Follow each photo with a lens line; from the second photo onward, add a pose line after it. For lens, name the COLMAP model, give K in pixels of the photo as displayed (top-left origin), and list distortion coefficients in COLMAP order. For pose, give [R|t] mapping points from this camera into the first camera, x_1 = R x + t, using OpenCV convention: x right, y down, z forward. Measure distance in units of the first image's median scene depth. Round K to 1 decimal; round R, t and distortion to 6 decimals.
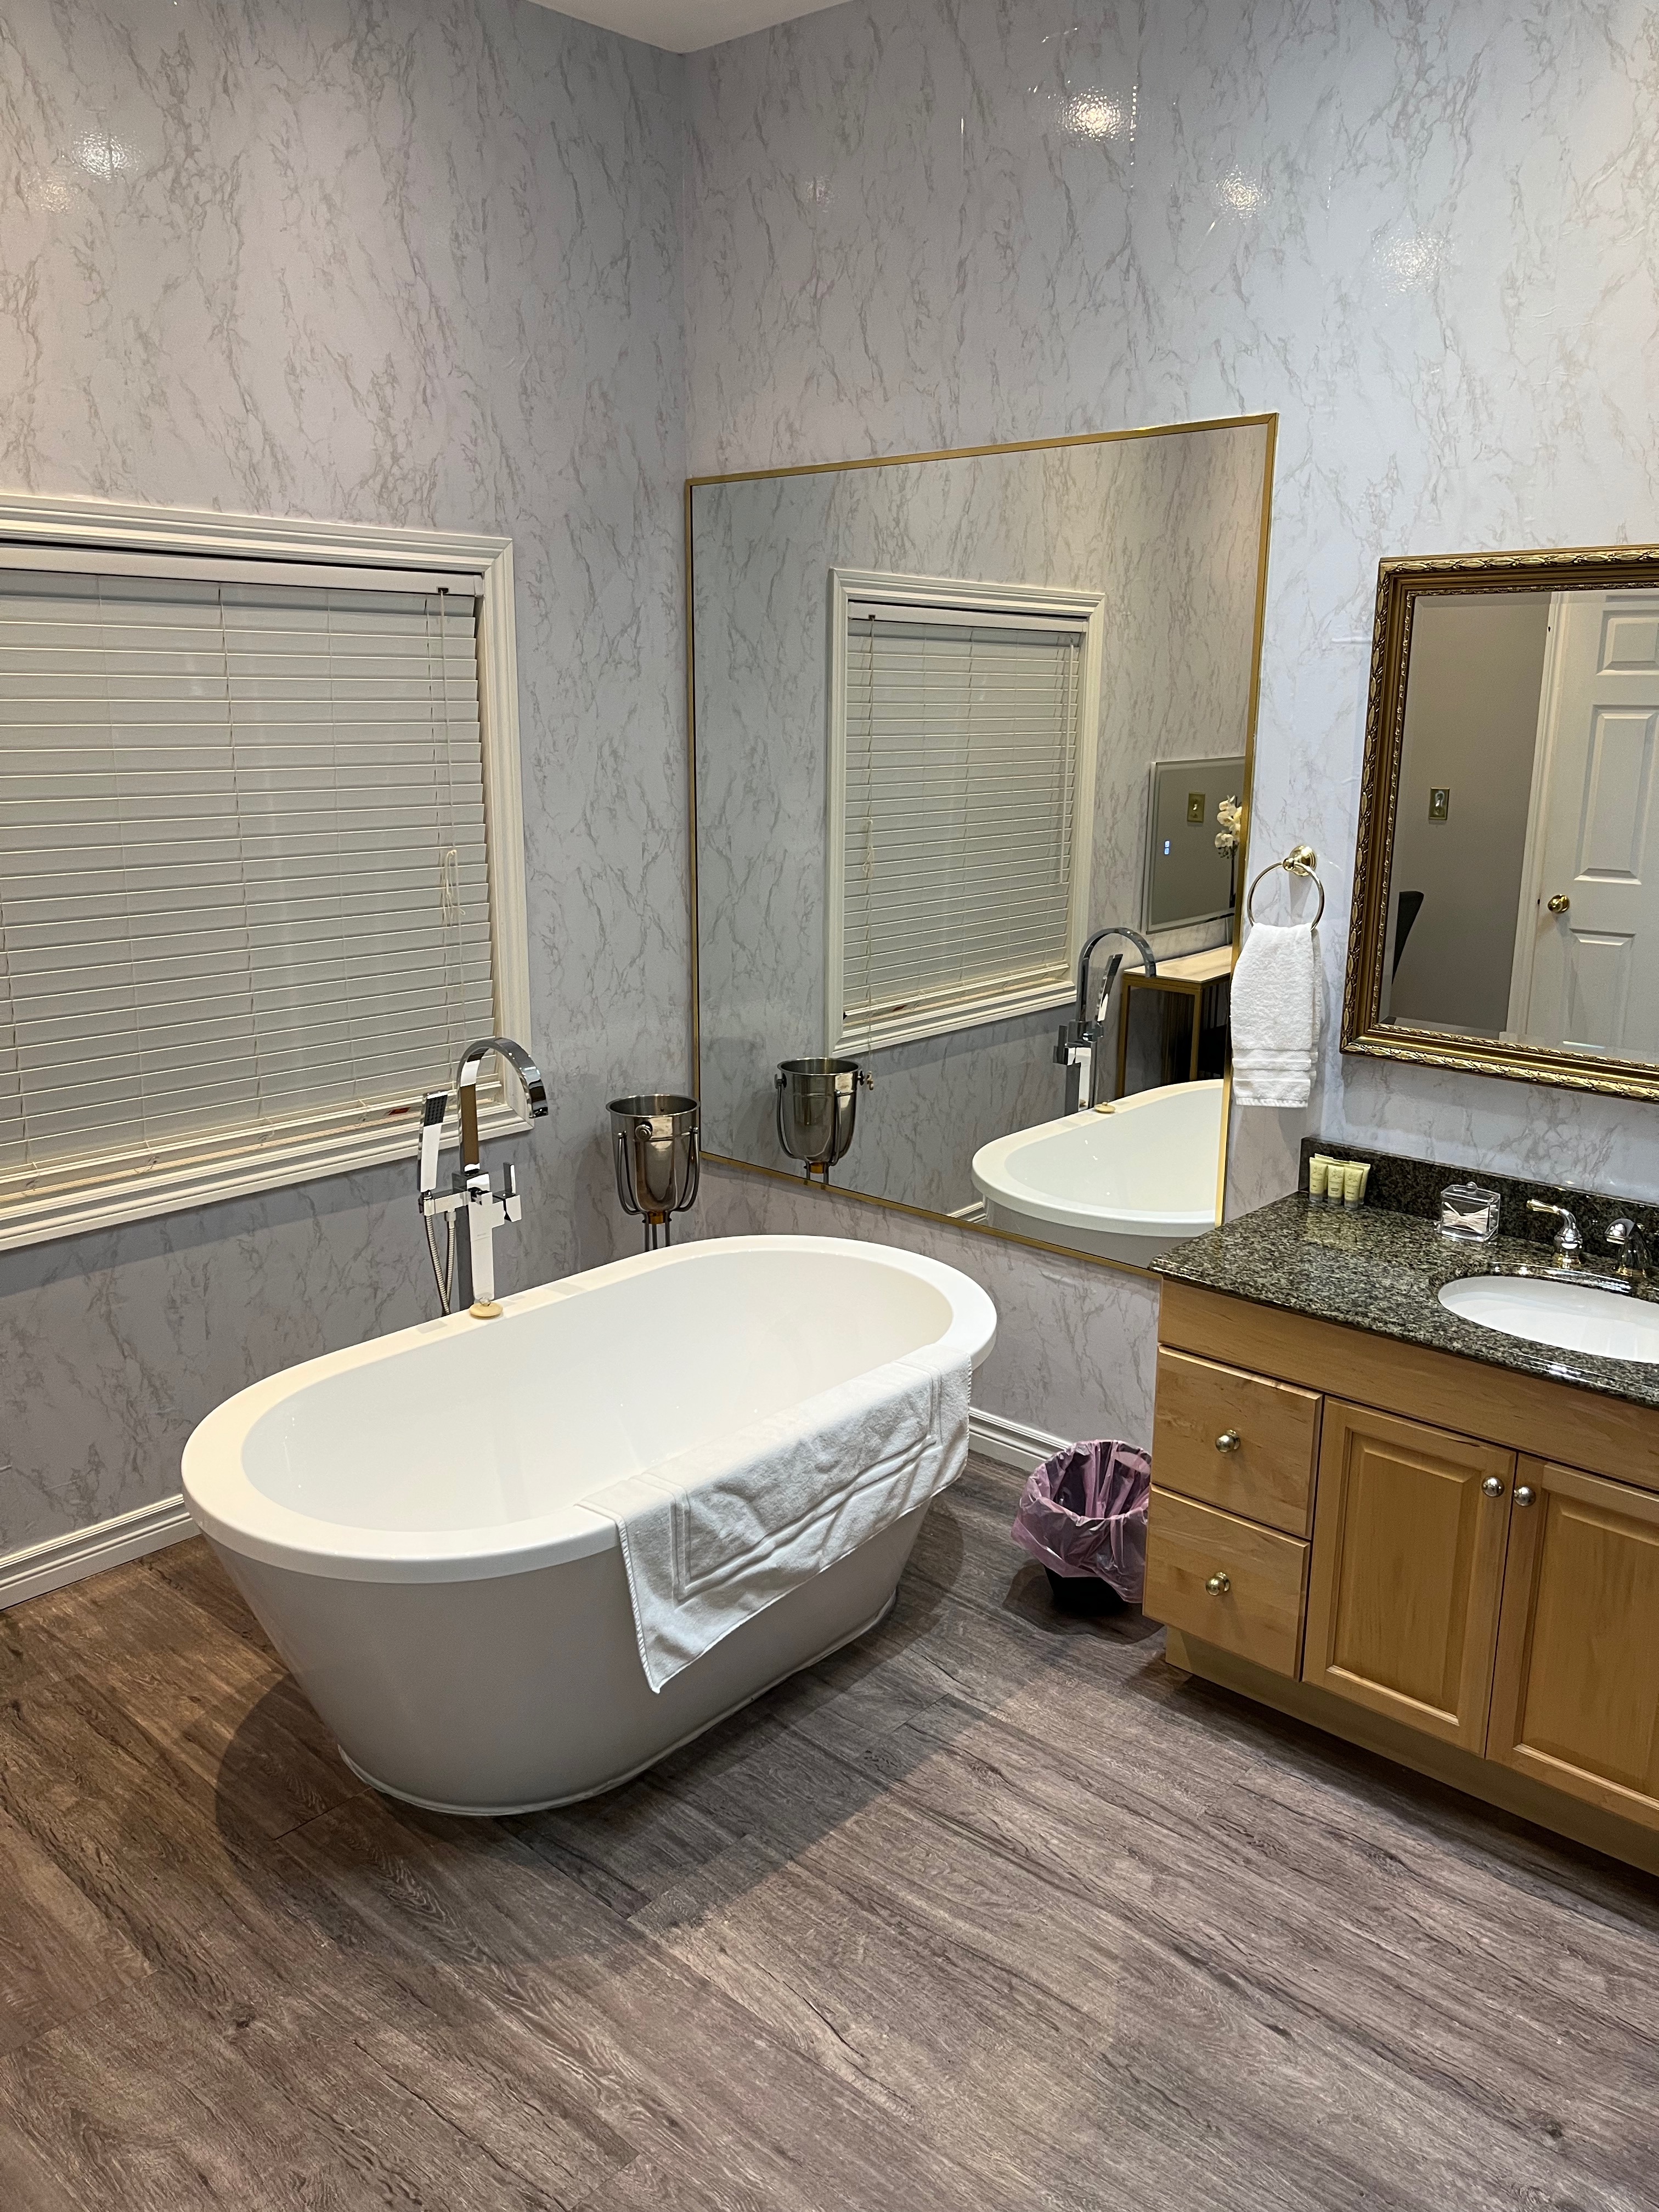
lens RADIAL K [[1686.0, 0, 834.7], [0, 1686.0, 1087.8], [0, 0, 1]] dist [0.056229, -0.041737]
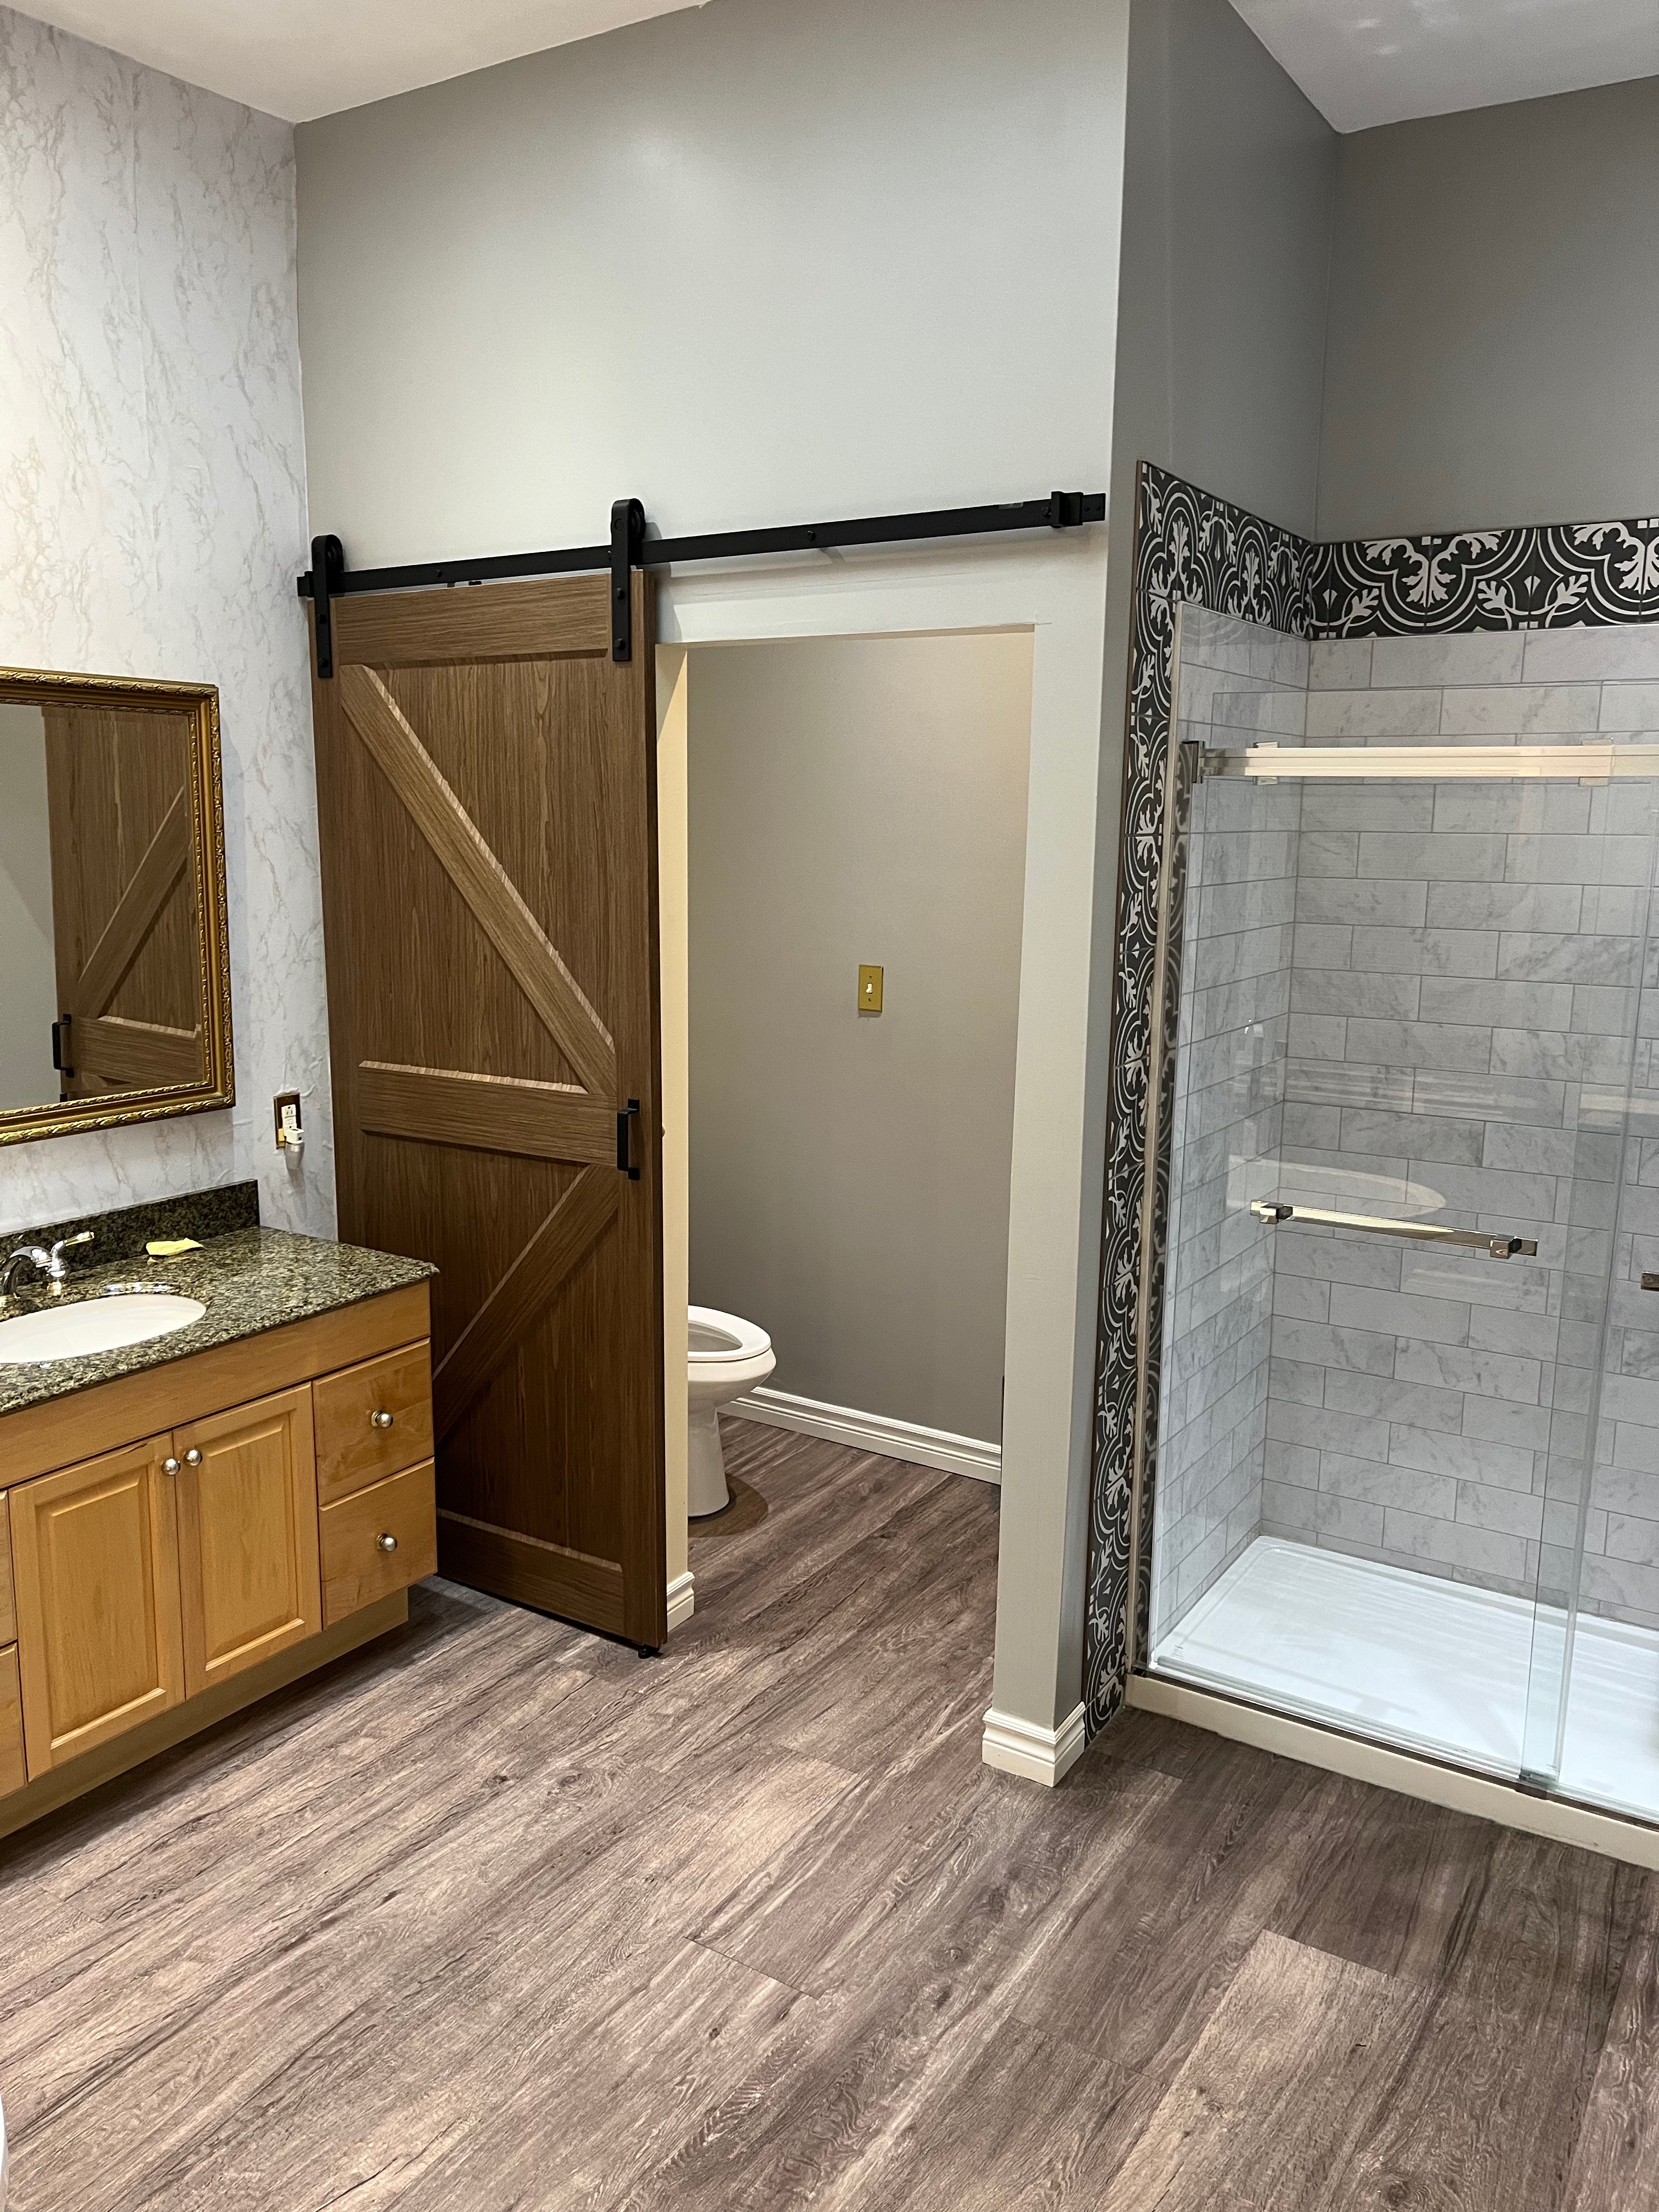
lens RADIAL K [[1686.0, 0, 830.4], [0, 1686.0, 1111.4], [0, 0, 1]] dist [0.056229, -0.041737]
pose [[-0.136311, -0.204657, 0.969296, -0.785439], [0.220561, 0.947601, 0.231094, -0.173014], [-0.965801, 0.245290, -0.084029, 0.624339]]
